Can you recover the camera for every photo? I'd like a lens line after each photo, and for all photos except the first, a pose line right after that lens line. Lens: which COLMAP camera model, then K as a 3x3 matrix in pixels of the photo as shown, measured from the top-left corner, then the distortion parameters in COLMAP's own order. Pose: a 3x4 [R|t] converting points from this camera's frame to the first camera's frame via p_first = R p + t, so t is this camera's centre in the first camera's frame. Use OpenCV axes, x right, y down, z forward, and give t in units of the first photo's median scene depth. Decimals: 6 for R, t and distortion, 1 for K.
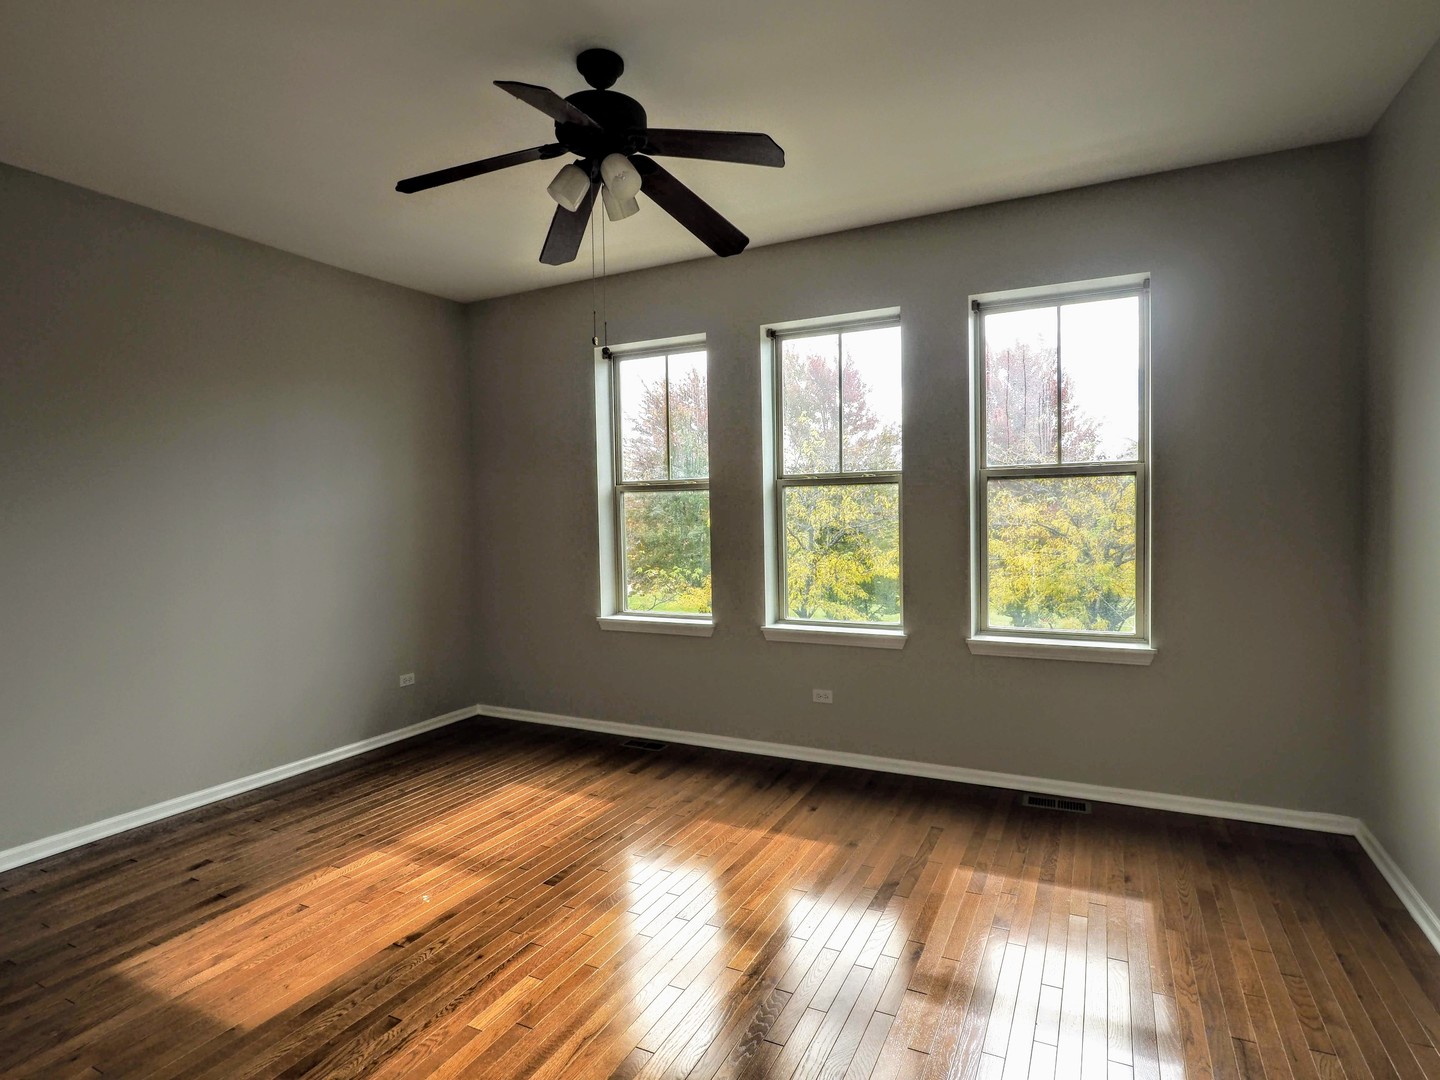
lens RADIAL K [[784.9, 0, 713.3], [0, 784.9, 537.8], [0, 0, 1]] dist [0.000302, -0.009643]
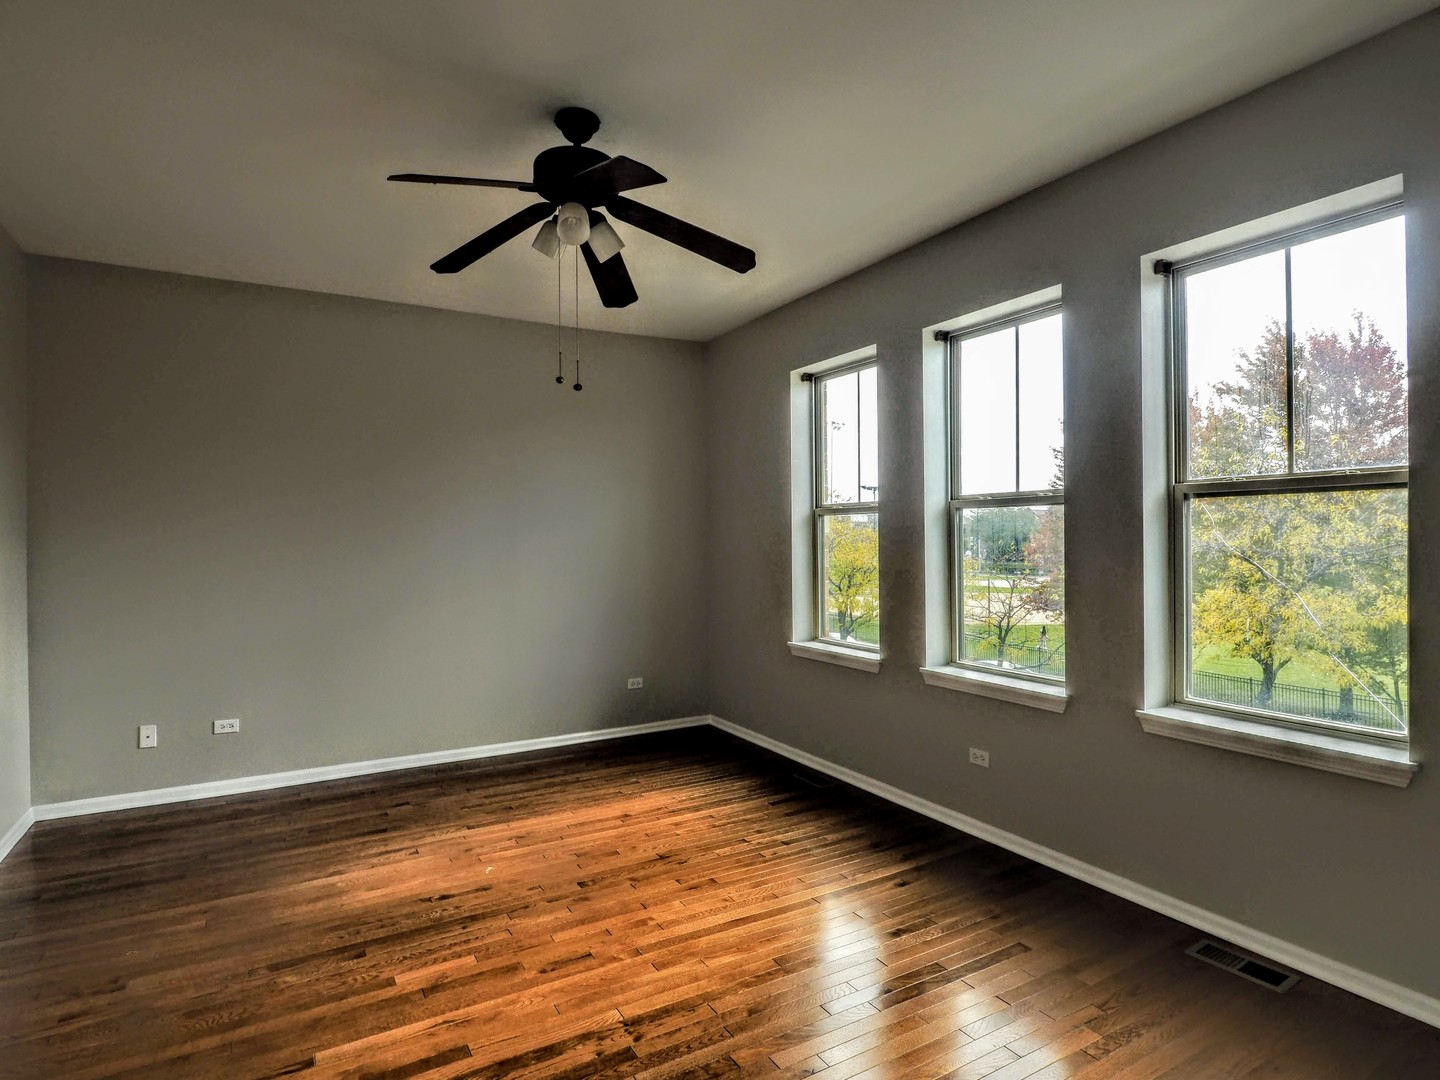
lens RADIAL K [[784.9, 0, 713.3], [0, 784.9, 537.8], [0, 0, 1]] dist [0.000302, -0.009643]
pose [[0.833674, 0.010387, -0.552160, 0.391160], [-0.023577, 0.999581, -0.016795, -0.013446], [0.551754, 0.027020, 0.833569, 0.145655]]
